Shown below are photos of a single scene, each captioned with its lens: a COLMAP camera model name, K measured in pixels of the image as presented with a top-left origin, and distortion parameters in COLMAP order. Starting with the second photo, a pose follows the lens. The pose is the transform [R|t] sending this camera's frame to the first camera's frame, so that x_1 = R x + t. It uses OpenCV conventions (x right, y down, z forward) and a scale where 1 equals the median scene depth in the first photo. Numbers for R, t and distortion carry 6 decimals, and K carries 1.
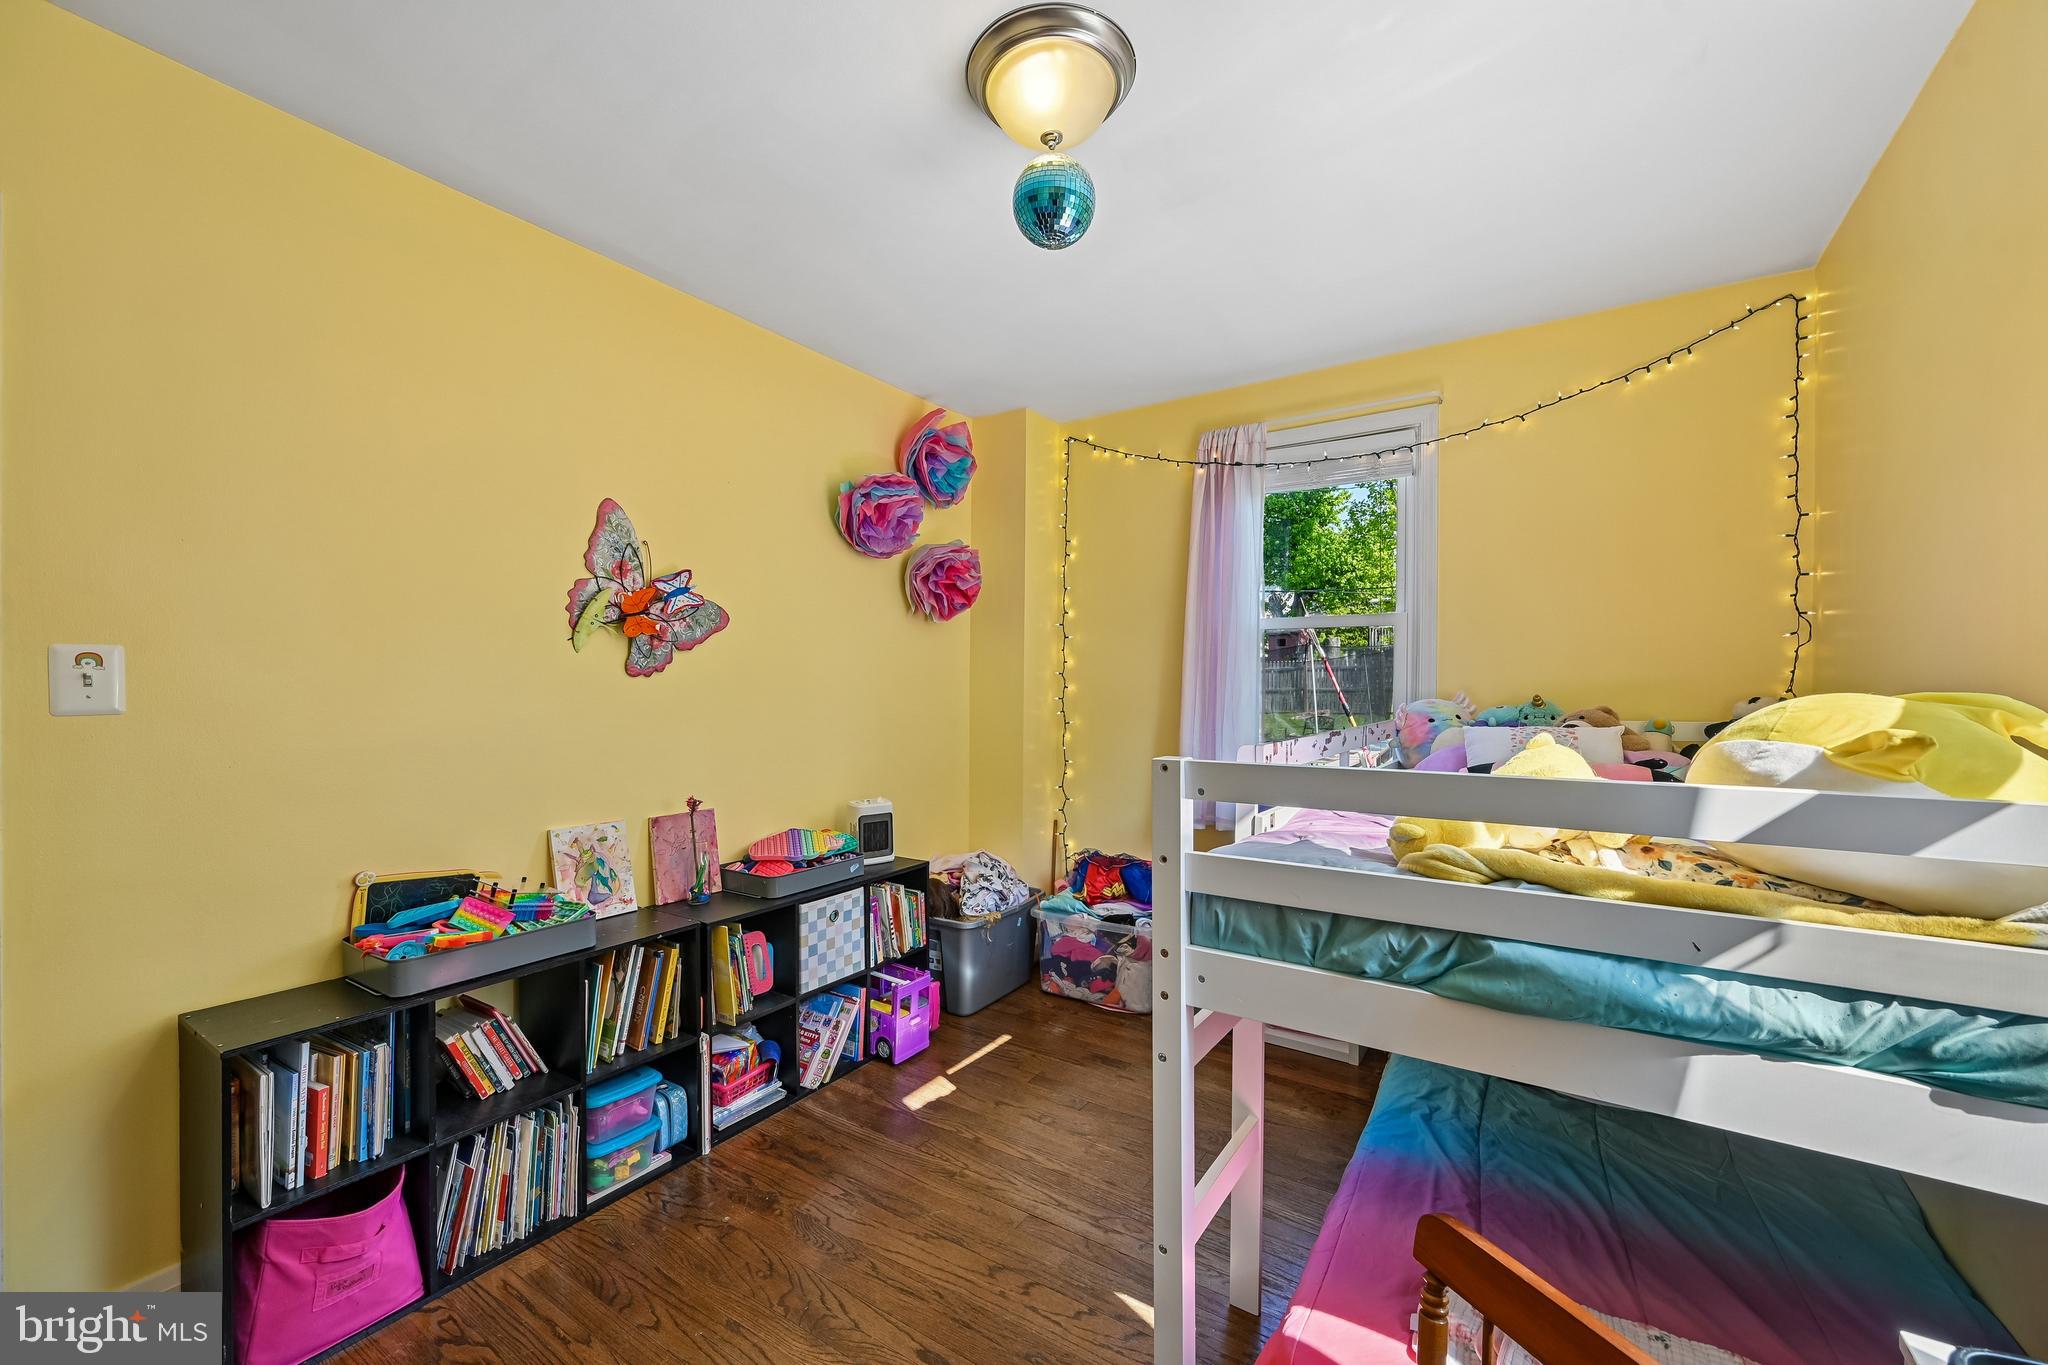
lens RADIAL K [[806.5, 0, 1029.6], [0, 806.5, 685.2], [0, 0, 1]] dist [-0.001615, -0.000368]
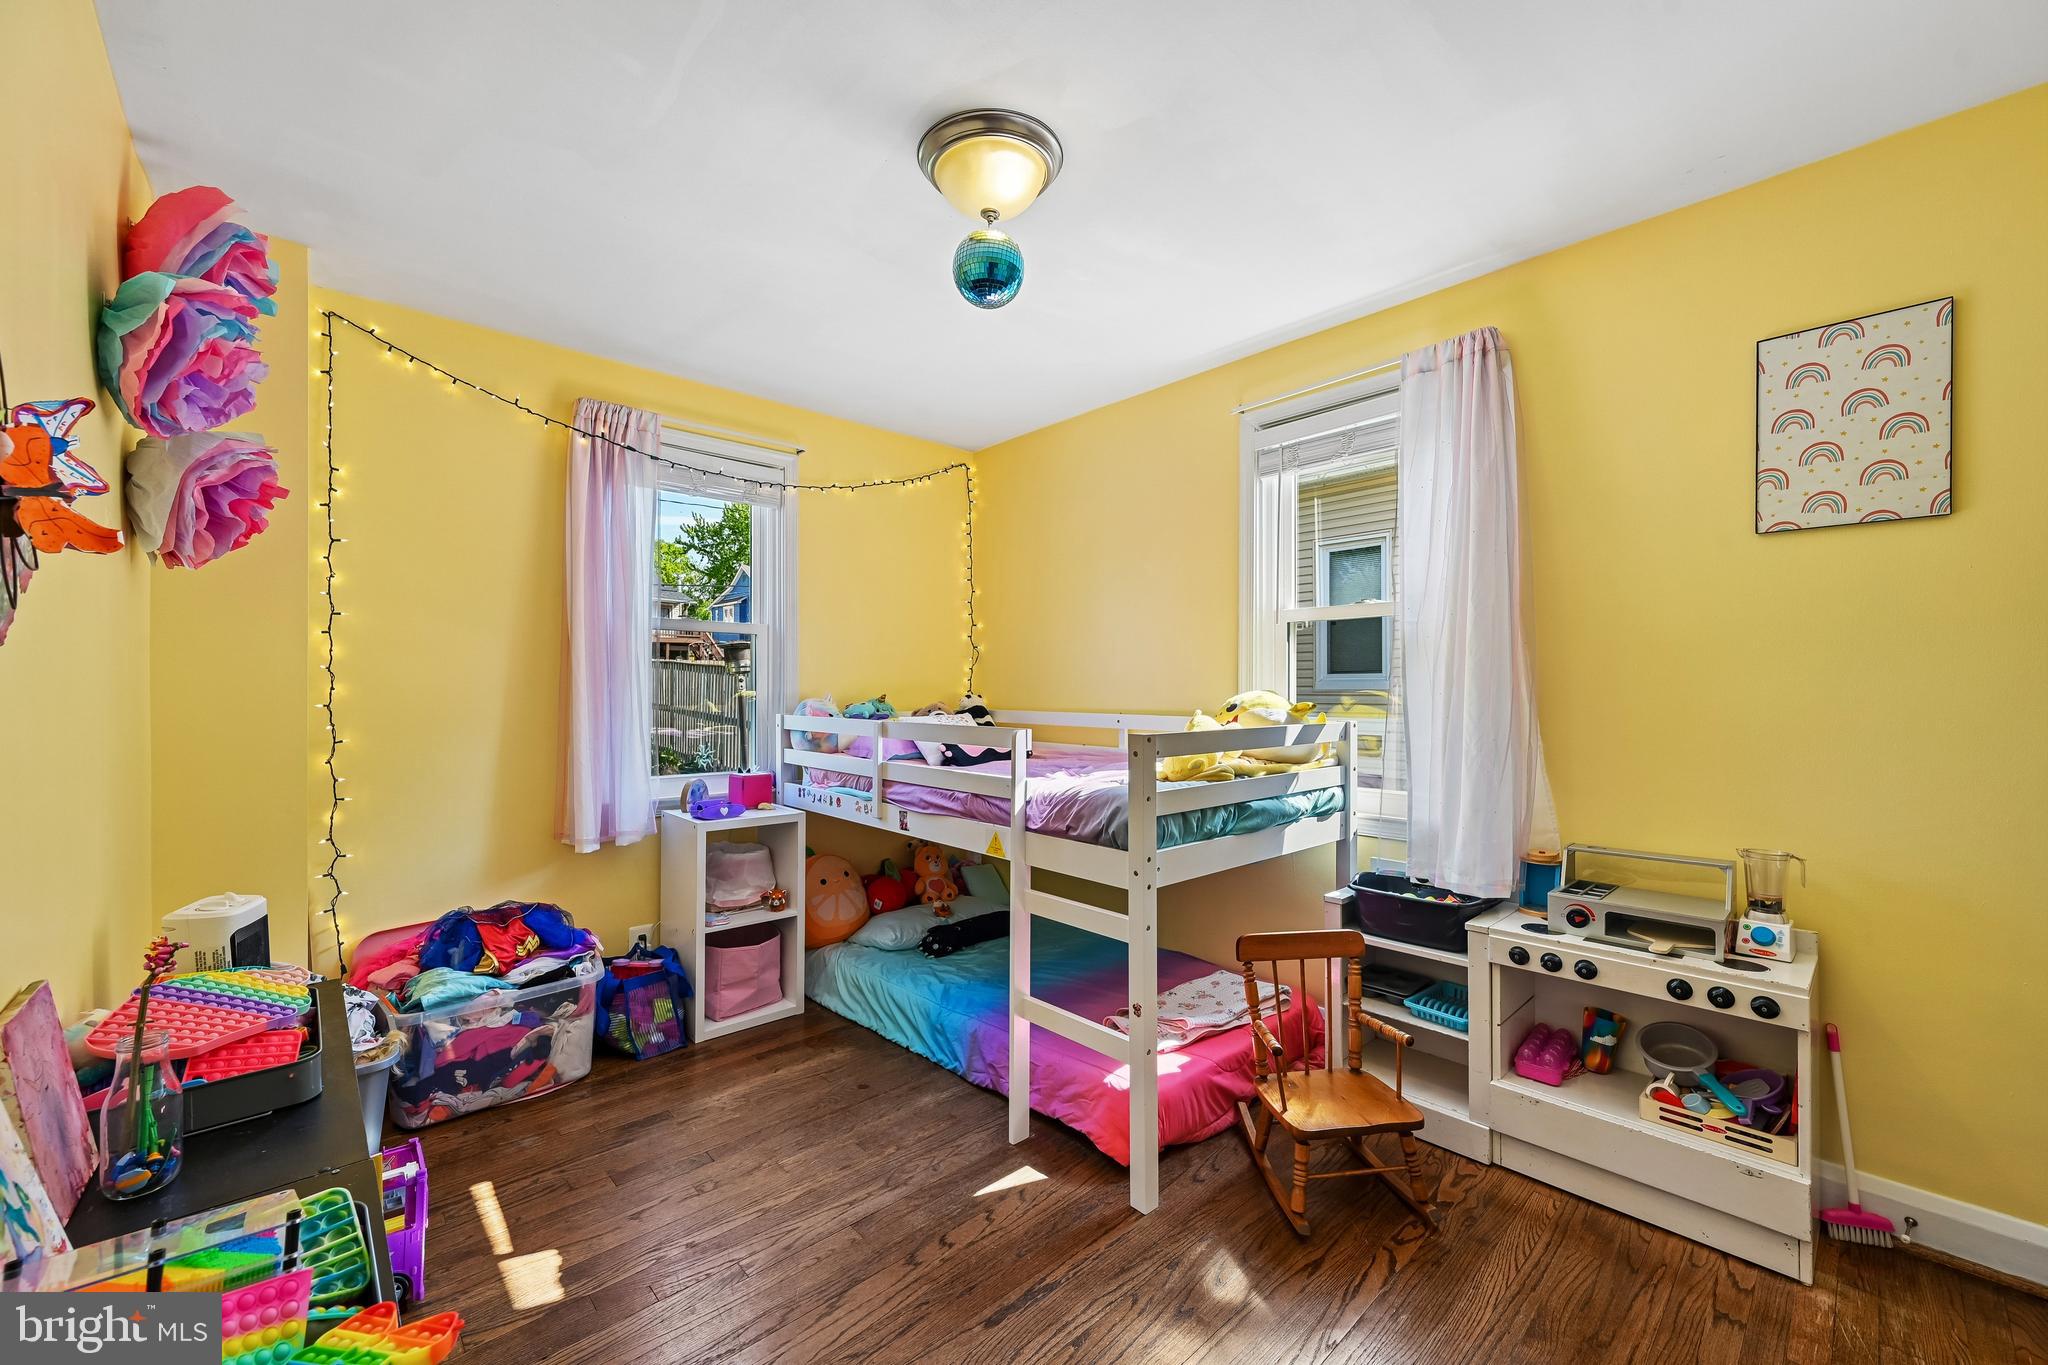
lens RADIAL K [[806.5, 0, 1036.1], [0, 806.5, 688.5], [0, 0, 1]] dist [-0.001615, -0.000368]
pose [[0.236202, 0.001967, 0.971702, -0.652633], [-0.001552, 0.999997, -0.001647, 0.003701], [-0.971703, -0.001119, 0.236205, 0.399008]]
